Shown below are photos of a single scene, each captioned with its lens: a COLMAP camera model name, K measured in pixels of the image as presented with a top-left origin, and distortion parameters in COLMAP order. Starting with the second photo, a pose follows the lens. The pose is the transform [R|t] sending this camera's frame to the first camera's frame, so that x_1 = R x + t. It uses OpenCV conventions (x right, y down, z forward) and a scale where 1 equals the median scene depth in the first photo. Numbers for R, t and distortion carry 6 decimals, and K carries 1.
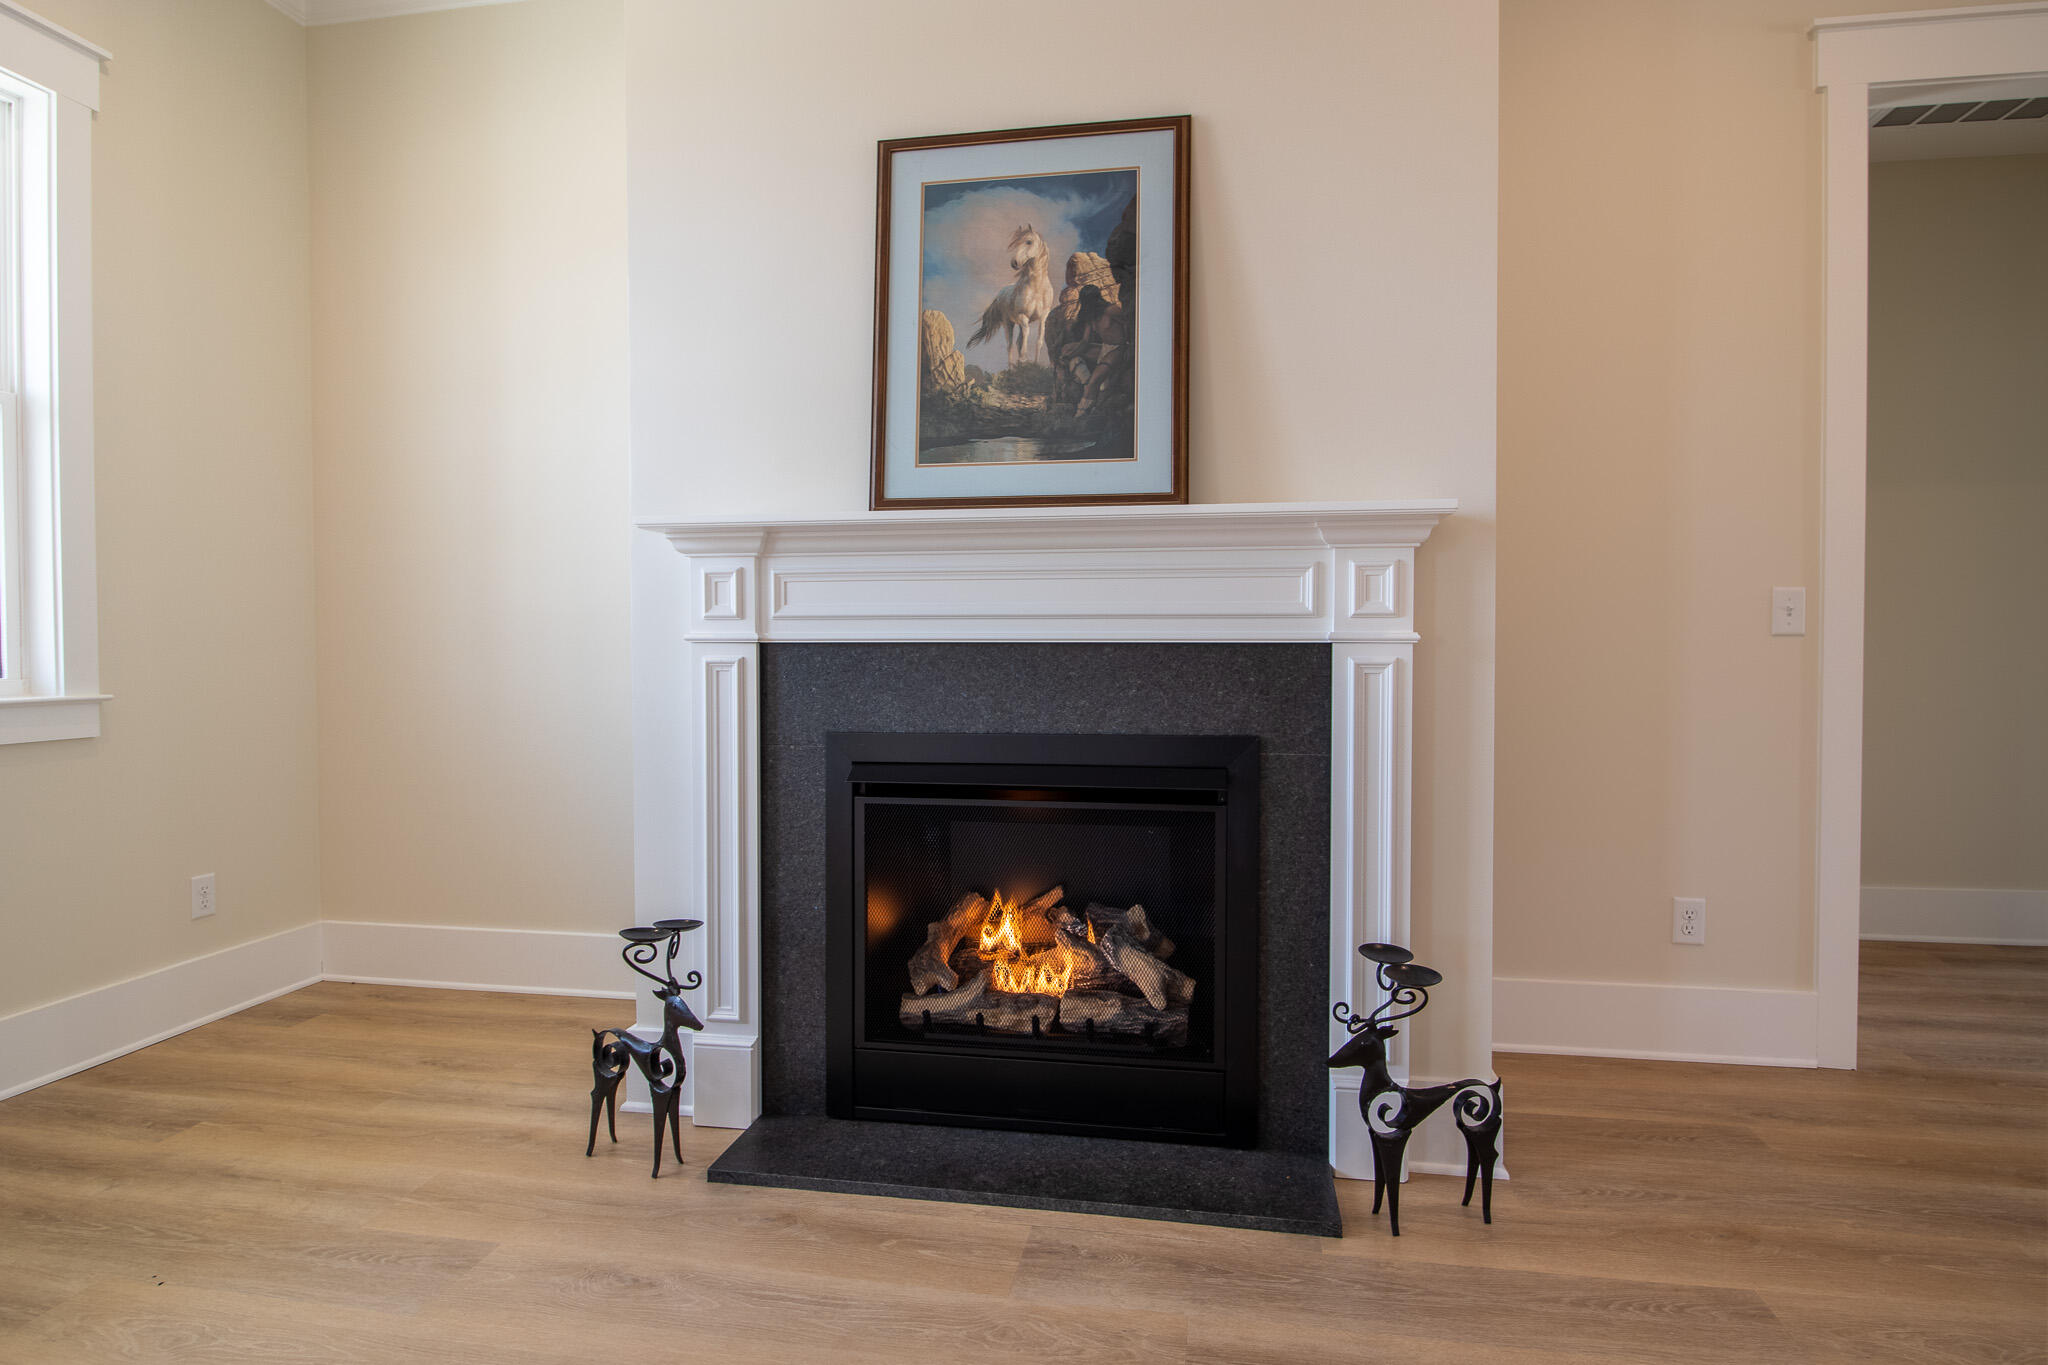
lens RADIAL K [[1085.7, 0, 1034.7], [0, 1085.7, 672.7], [0, 0, 1]] dist [-0.000309, -0.000863]
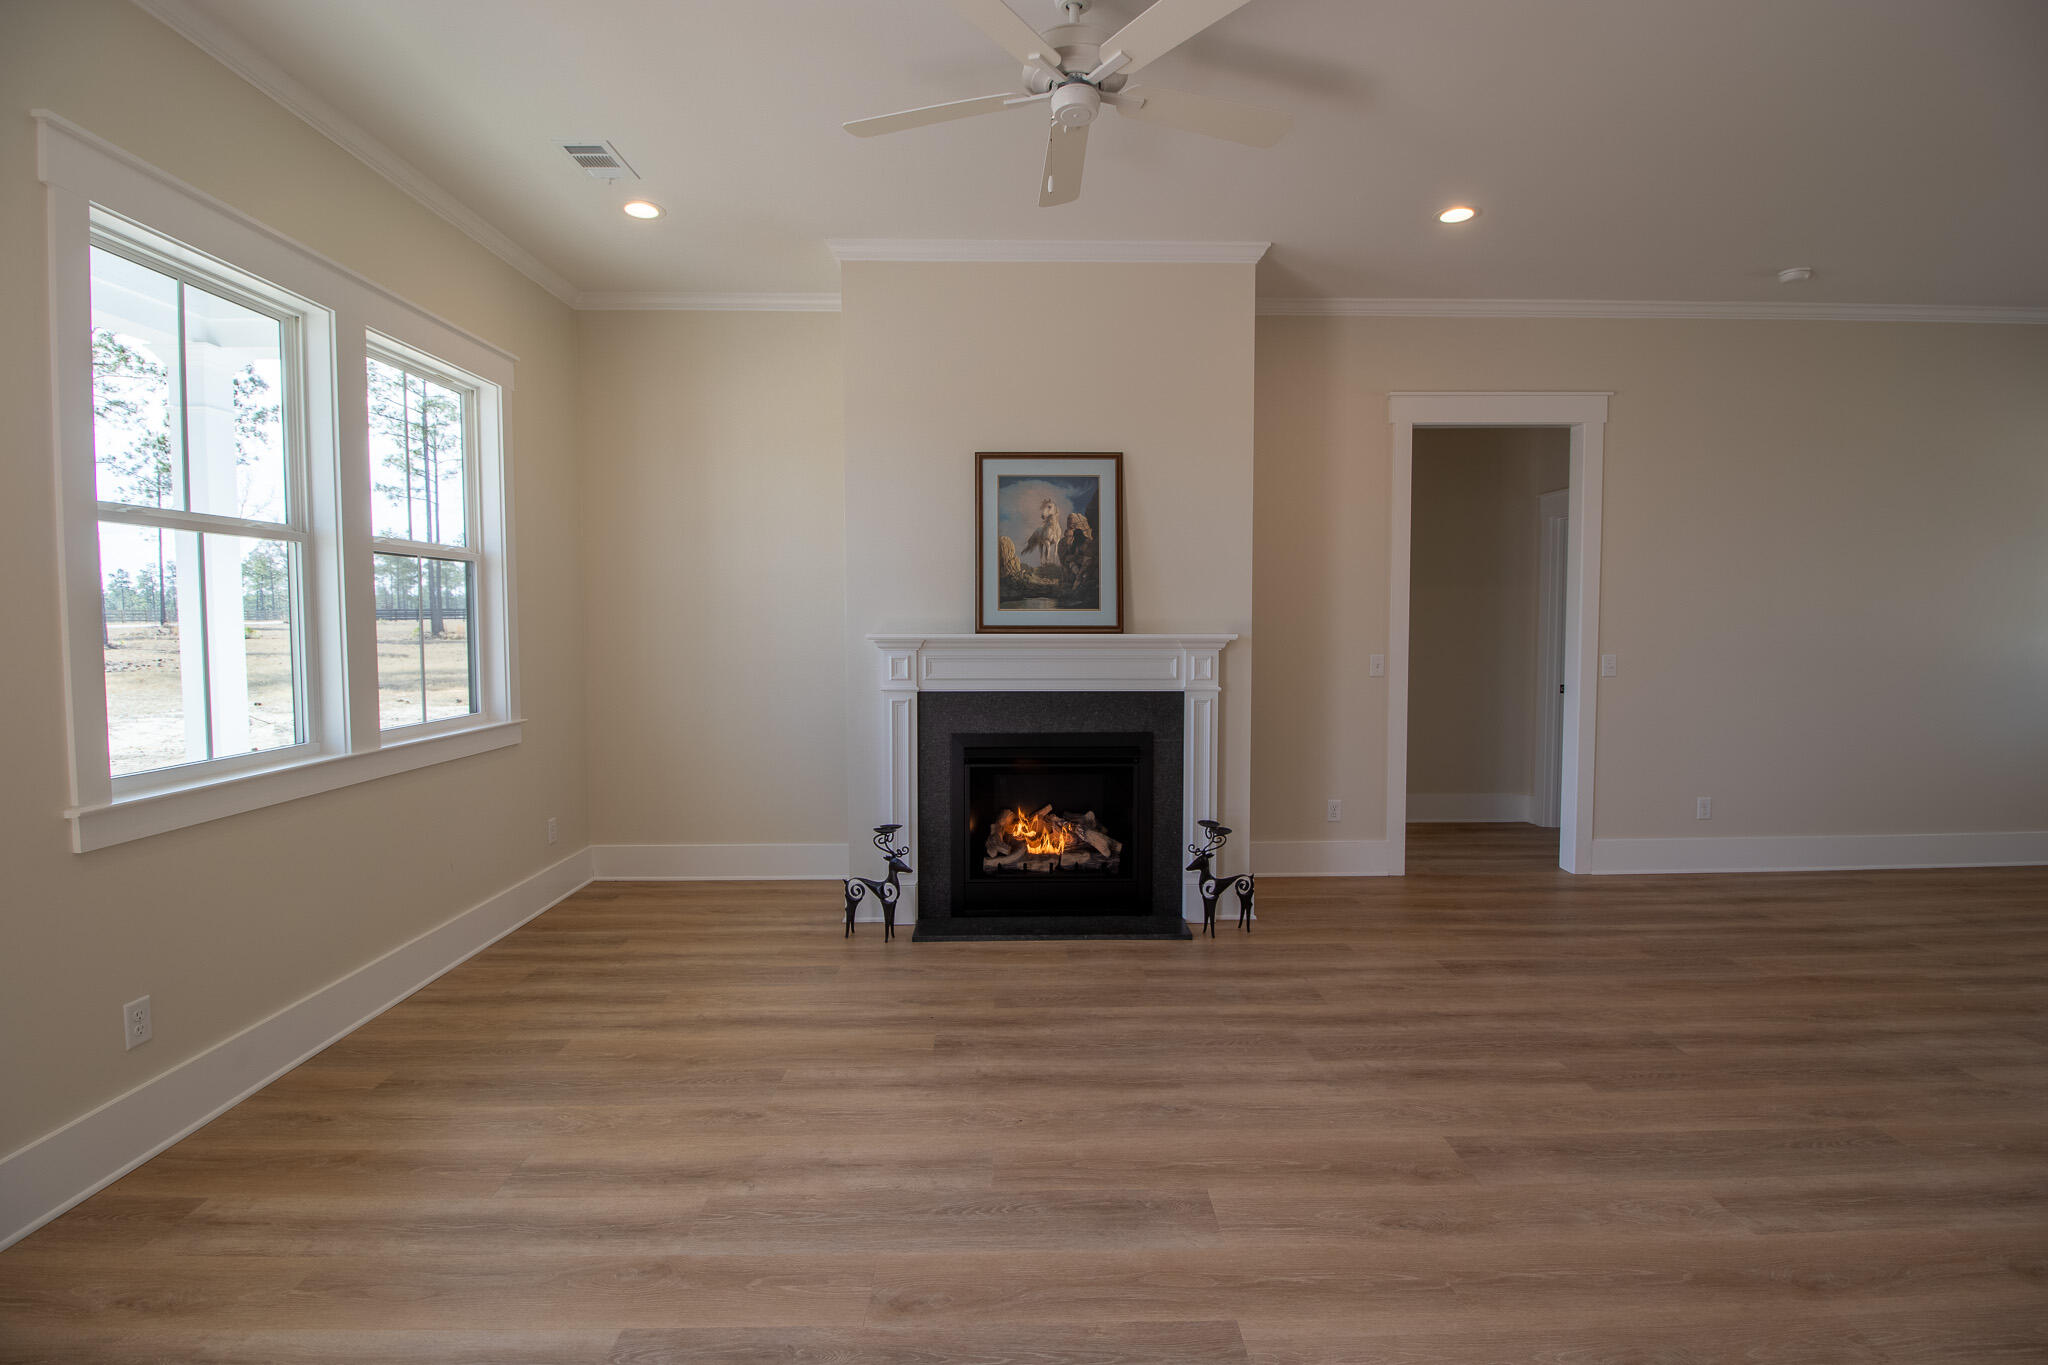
lens RADIAL K [[949.1, 0, 1036.3], [0, 949.1, 671.8], [0, 0, 1]] dist [0.001845, -0.014537]
pose [[0.981498, -0.010165, 0.191201, -0.396000], [0.004645, 0.999560, 0.029299, -0.122846], [-0.191414, -0.027868, 0.981114, -0.860988]]
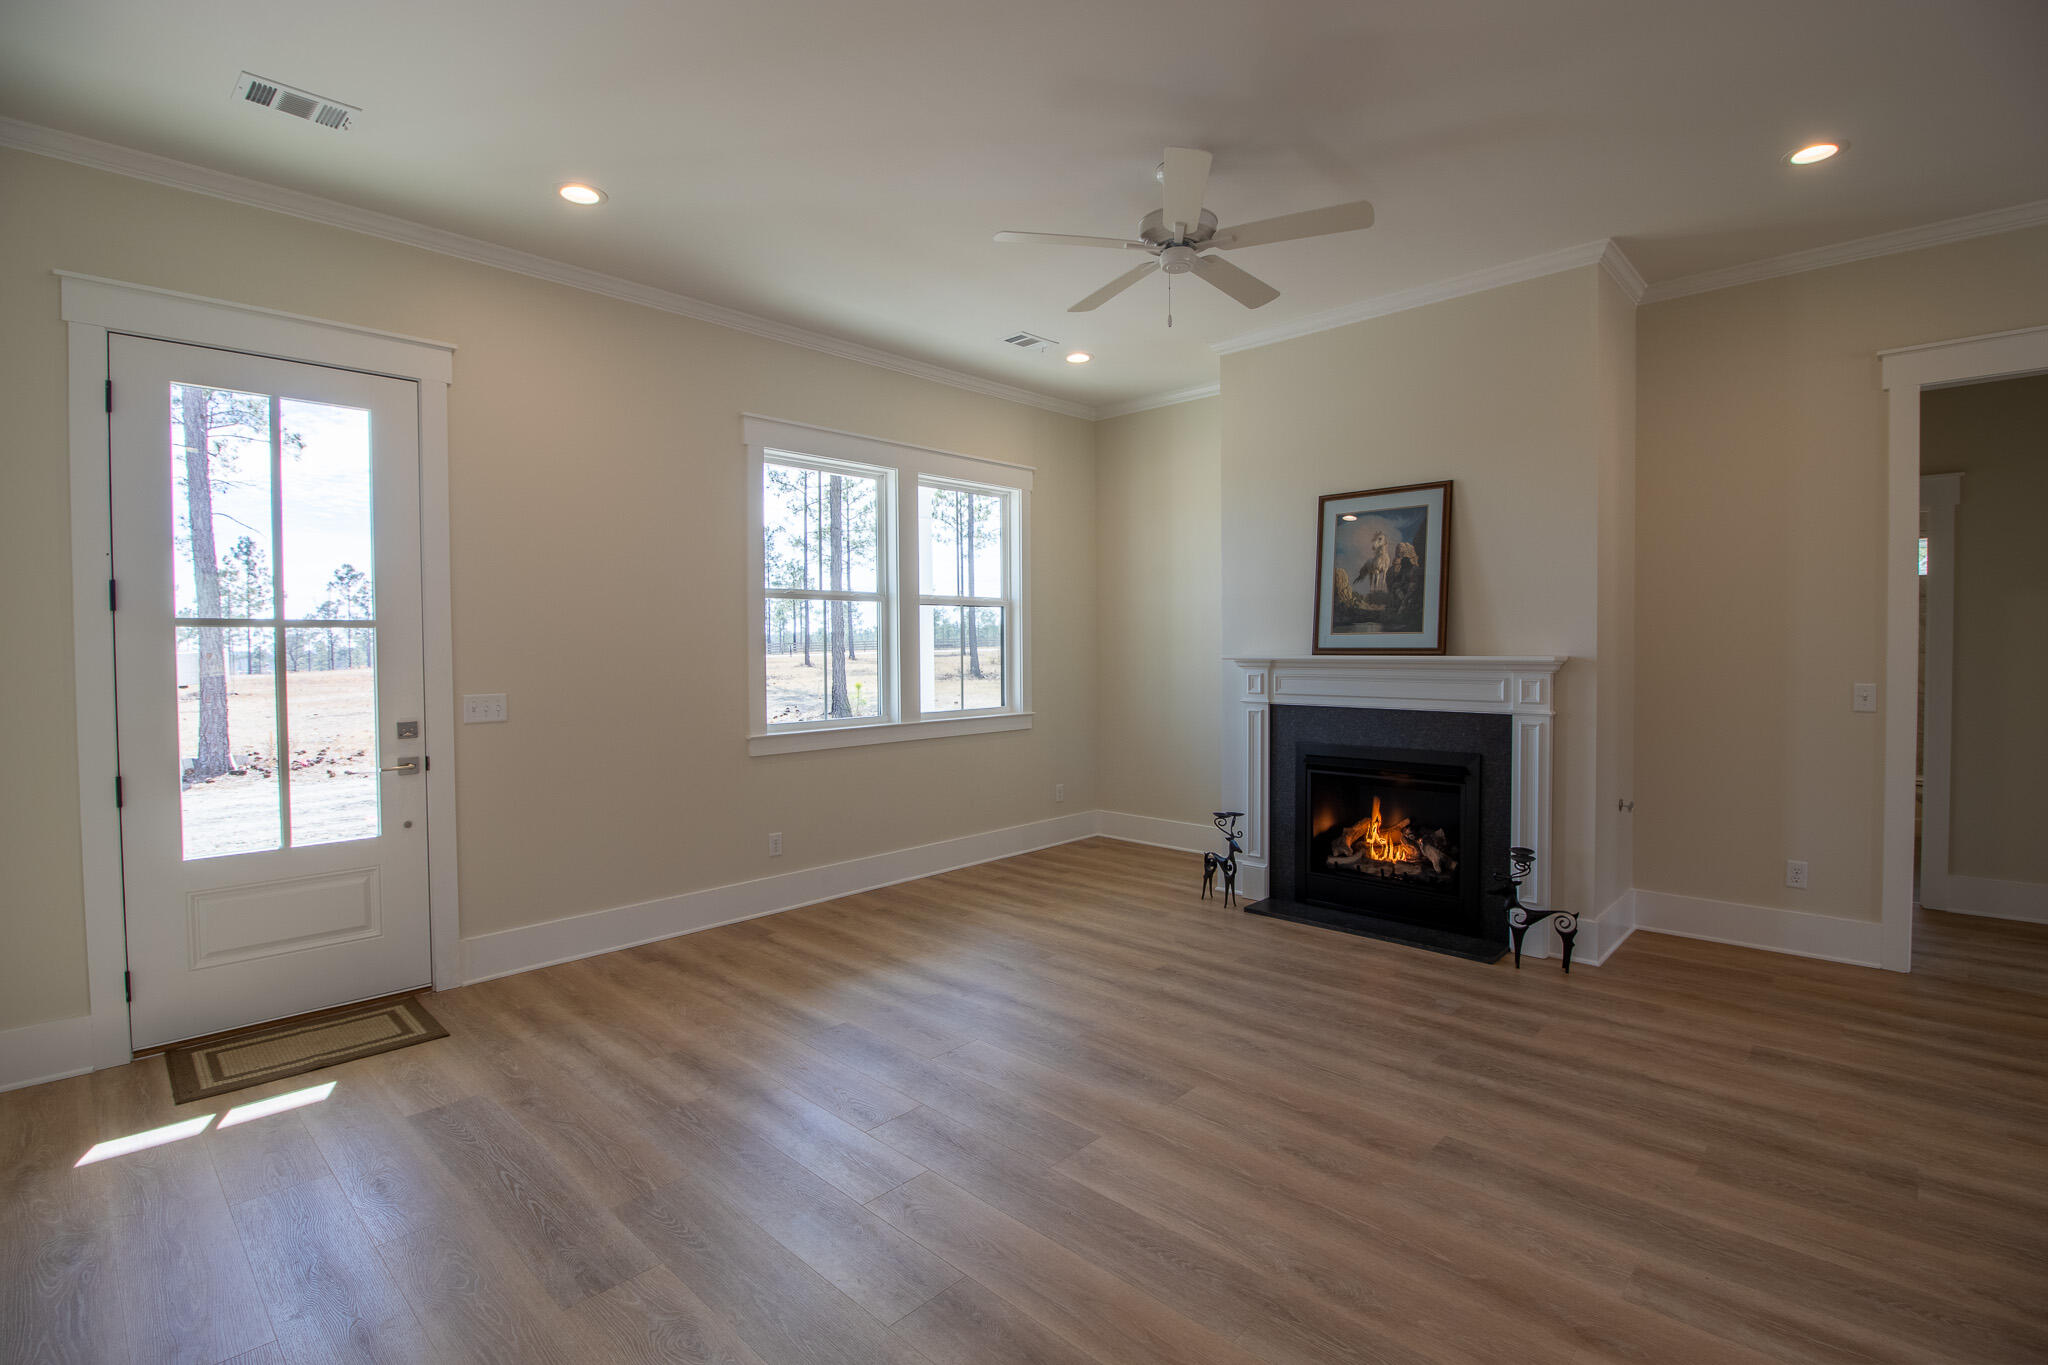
lens RADIAL K [[949.1, 0, 1036.3], [0, 949.1, 671.8], [0, 0, 1]] dist [0.001845, -0.014537]
pose [[0.834235, 0.010953, -0.551300, 0.509853], [-0.008701, 0.999940, 0.006700, -0.114871], [0.551341, -0.000792, 0.834280, -1.126977]]
